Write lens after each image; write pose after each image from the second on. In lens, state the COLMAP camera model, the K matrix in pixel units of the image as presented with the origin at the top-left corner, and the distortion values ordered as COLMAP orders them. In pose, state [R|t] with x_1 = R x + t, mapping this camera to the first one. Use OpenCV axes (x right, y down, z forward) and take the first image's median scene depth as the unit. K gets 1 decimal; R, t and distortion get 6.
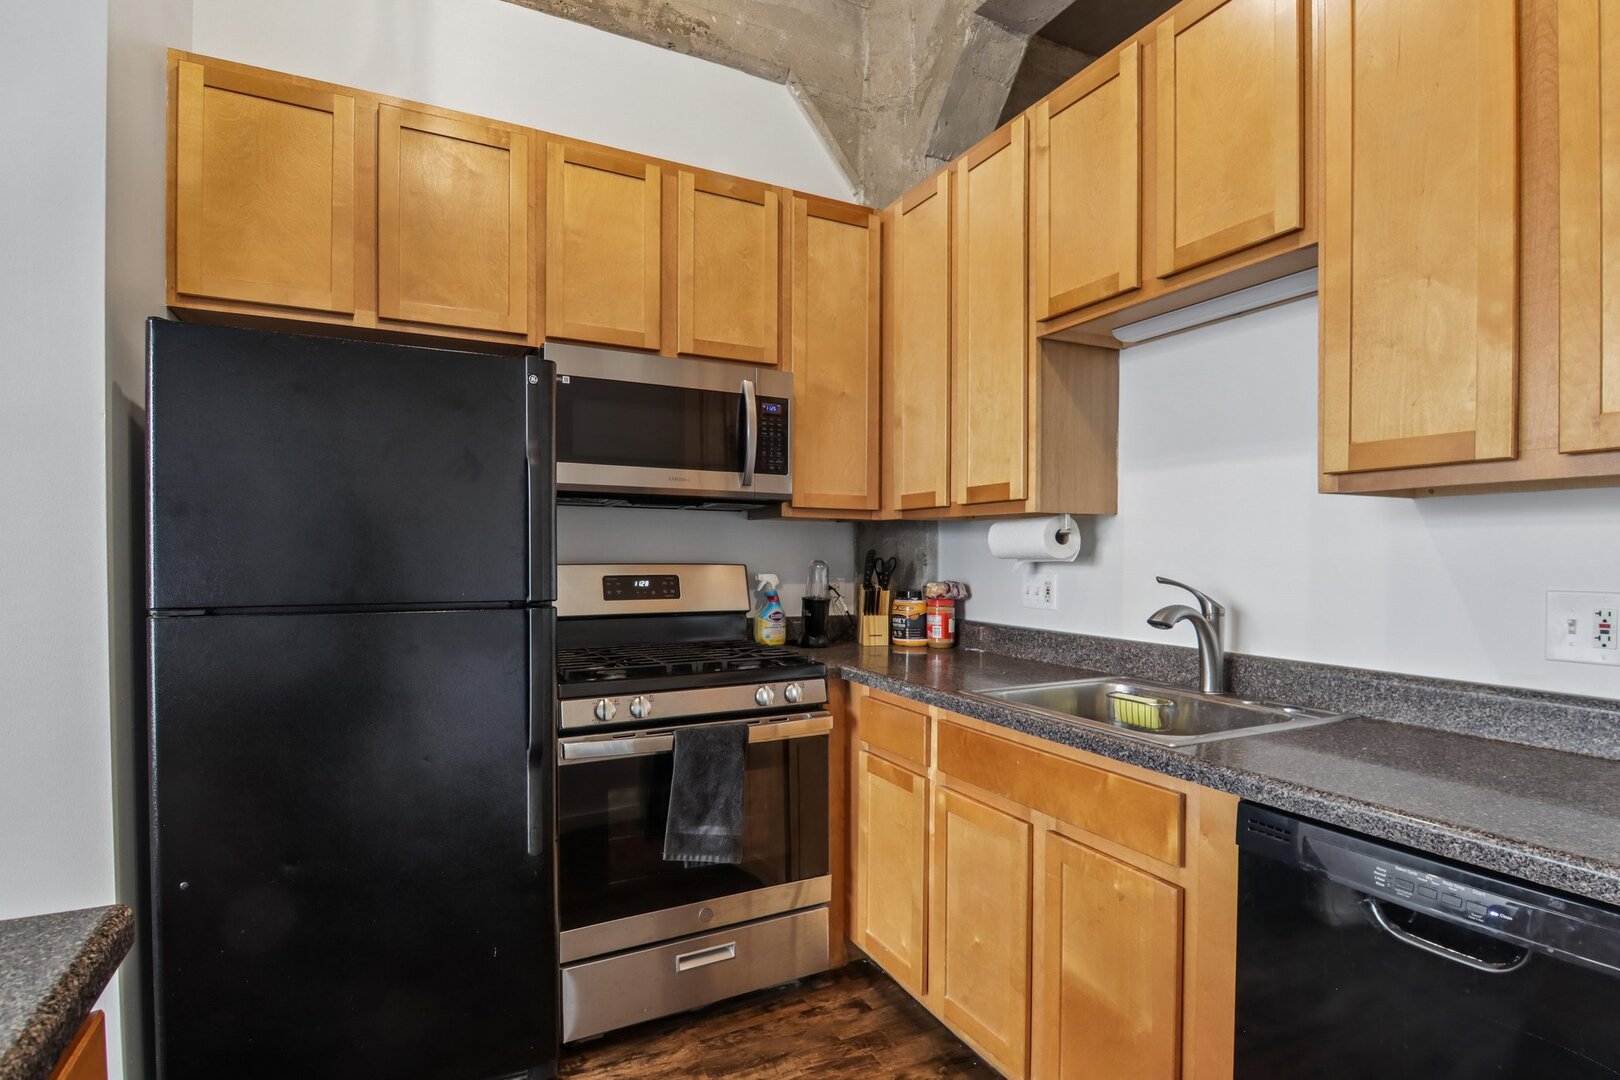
lens RADIAL K [[847.1, 0, 829.0], [0, 847.1, 564.2], [0, 0, 1]] dist [-0.003664, -0.000492]
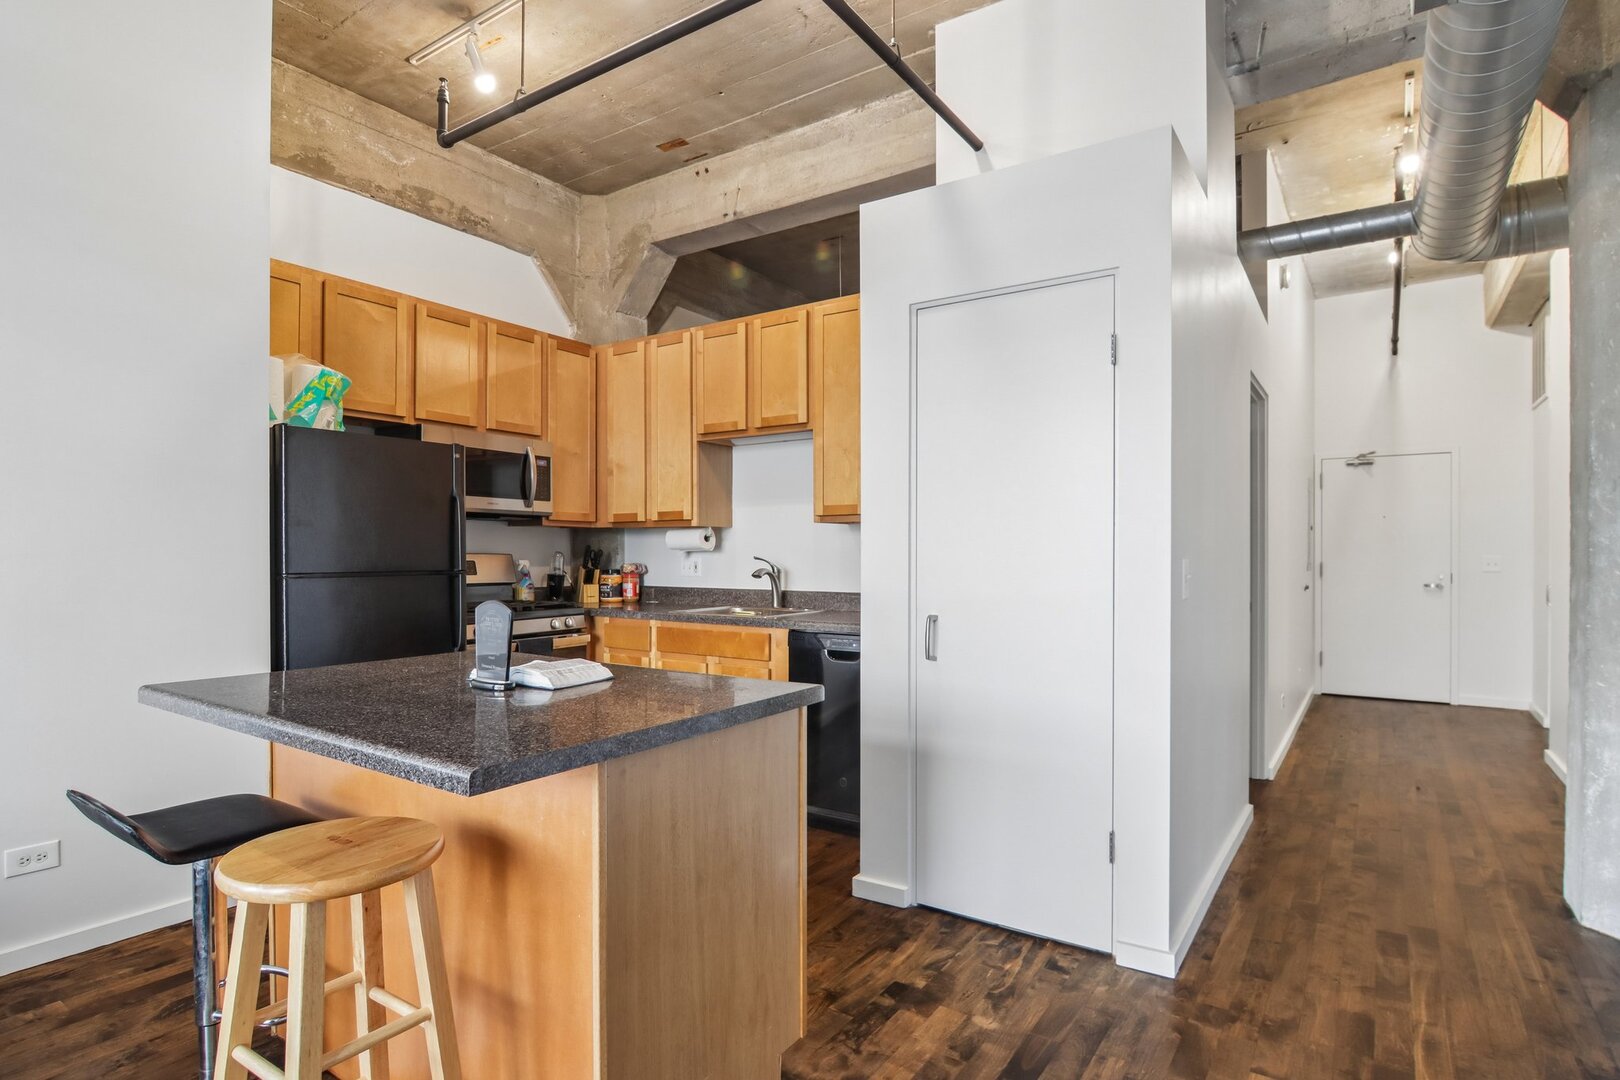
lens RADIAL K [[825.8, 0, 815.3], [0, 825.8, 558.5], [0, 0, 1]] dist [-0.006961, -0.000057]
pose [[0.882454, -0.007462, 0.470340, -0.376899], [0.010202, 0.999943, -0.003277, 0.022317], [-0.470288, 0.007690, 0.882479, -0.760477]]
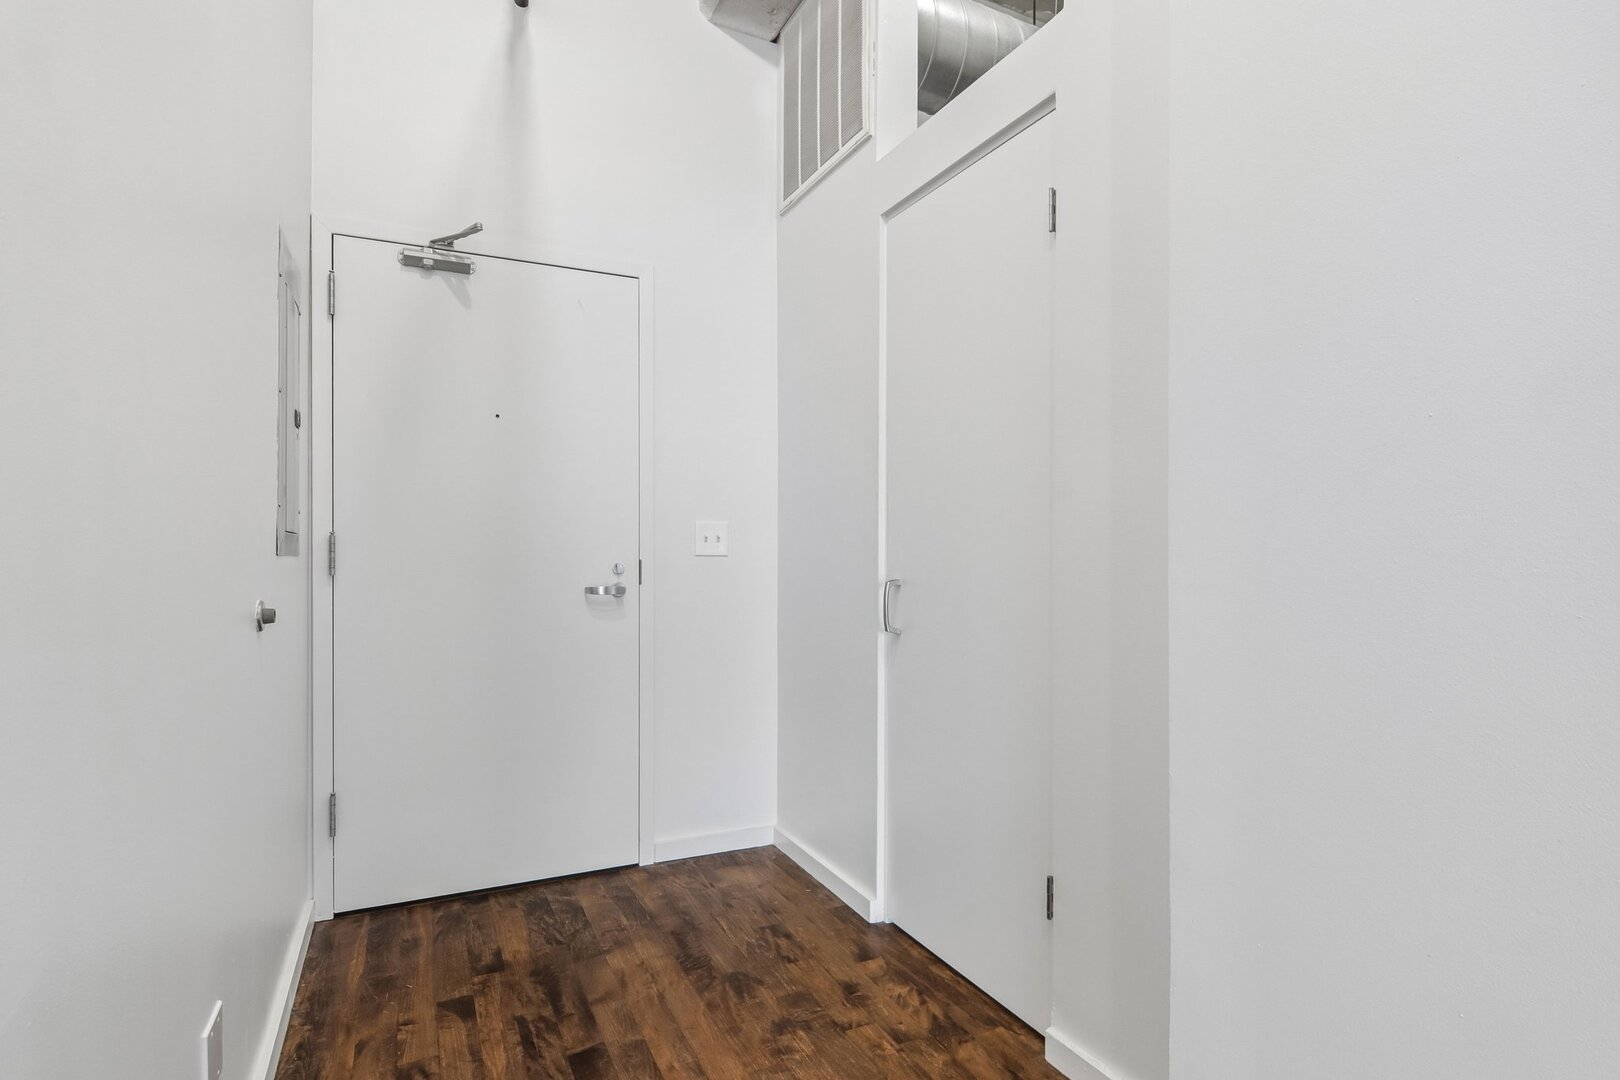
lens RADIAL K [[838.7, 0, 869.0], [0, 838.7, 545.9], [0, 0, 1]] dist [-0.001218, -0.000138]
pose [[-0.016194, -0.000768, 0.999869, 1.340667], [0.014685, 0.999892, 0.001005, 0.062299], [-0.999761, 0.014699, -0.016181, 0.217428]]
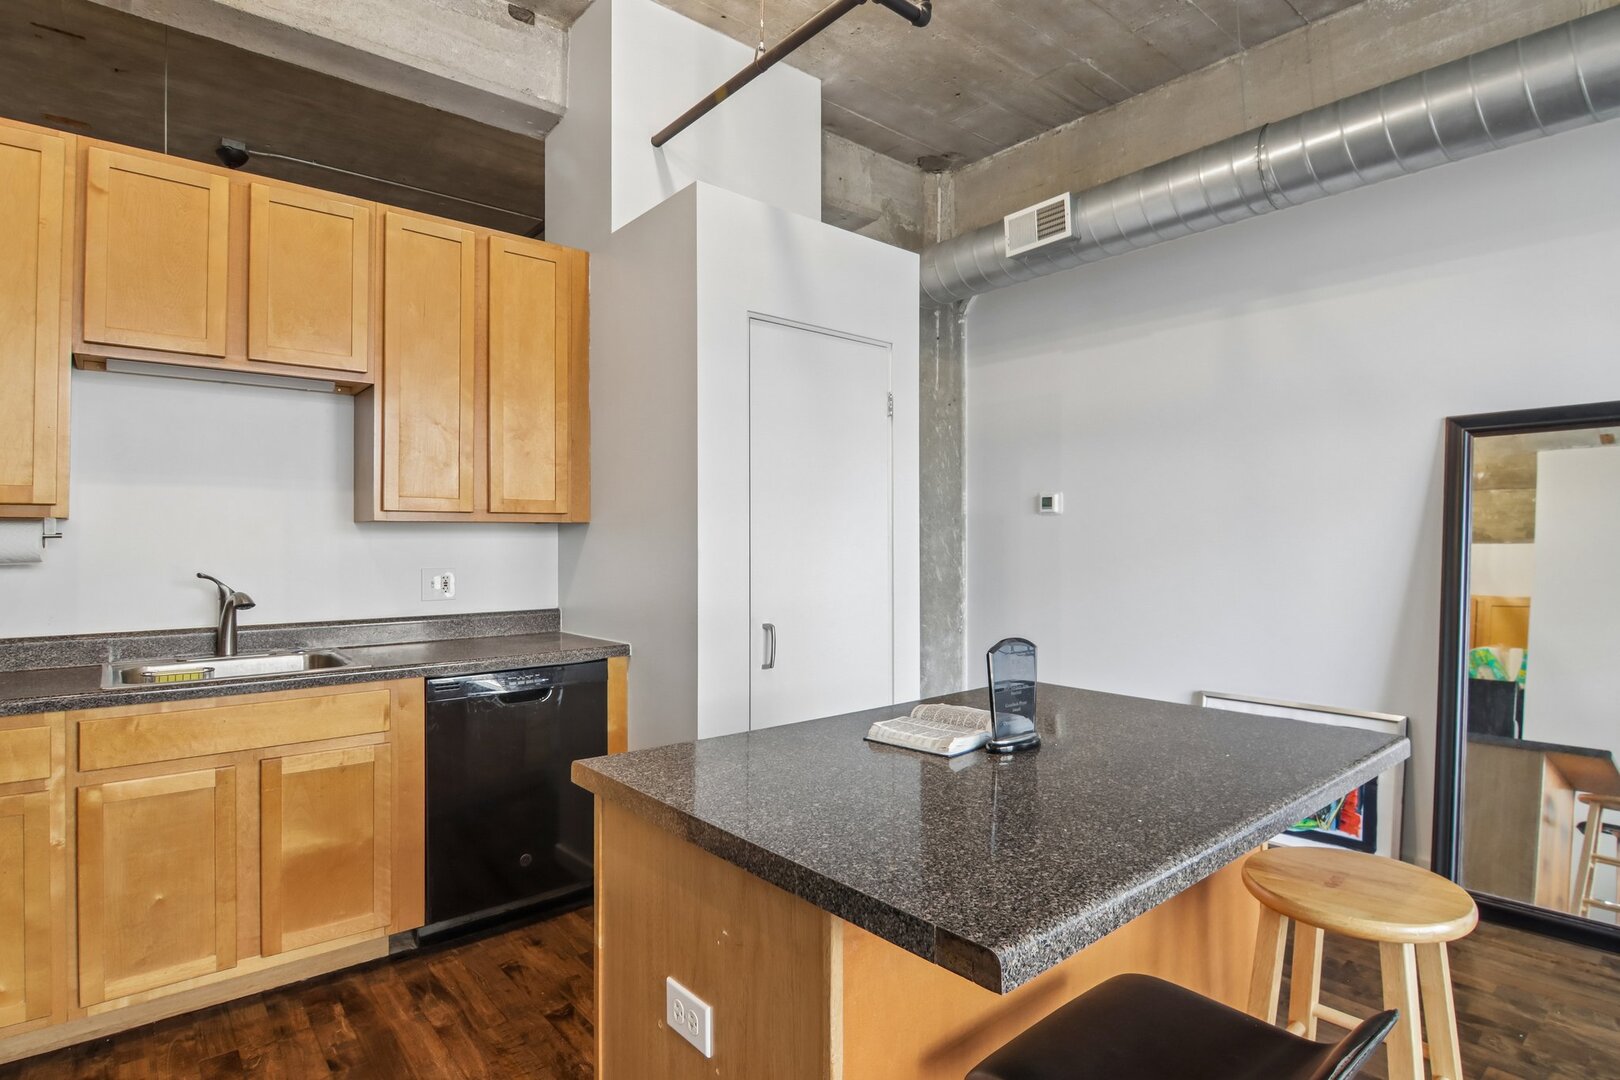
lens RADIAL K [[856.9, 0, 810.0], [0, 856.9, 540.0], [0, 0, 1]] dist [-0.018461, 0.000085]
pose [[-0.216315, -0.001153, 0.976323, -0.841905], [0.017567, 0.999833, 0.005073, -0.020657], [-0.976166, 0.018248, -0.216259, 0.282945]]
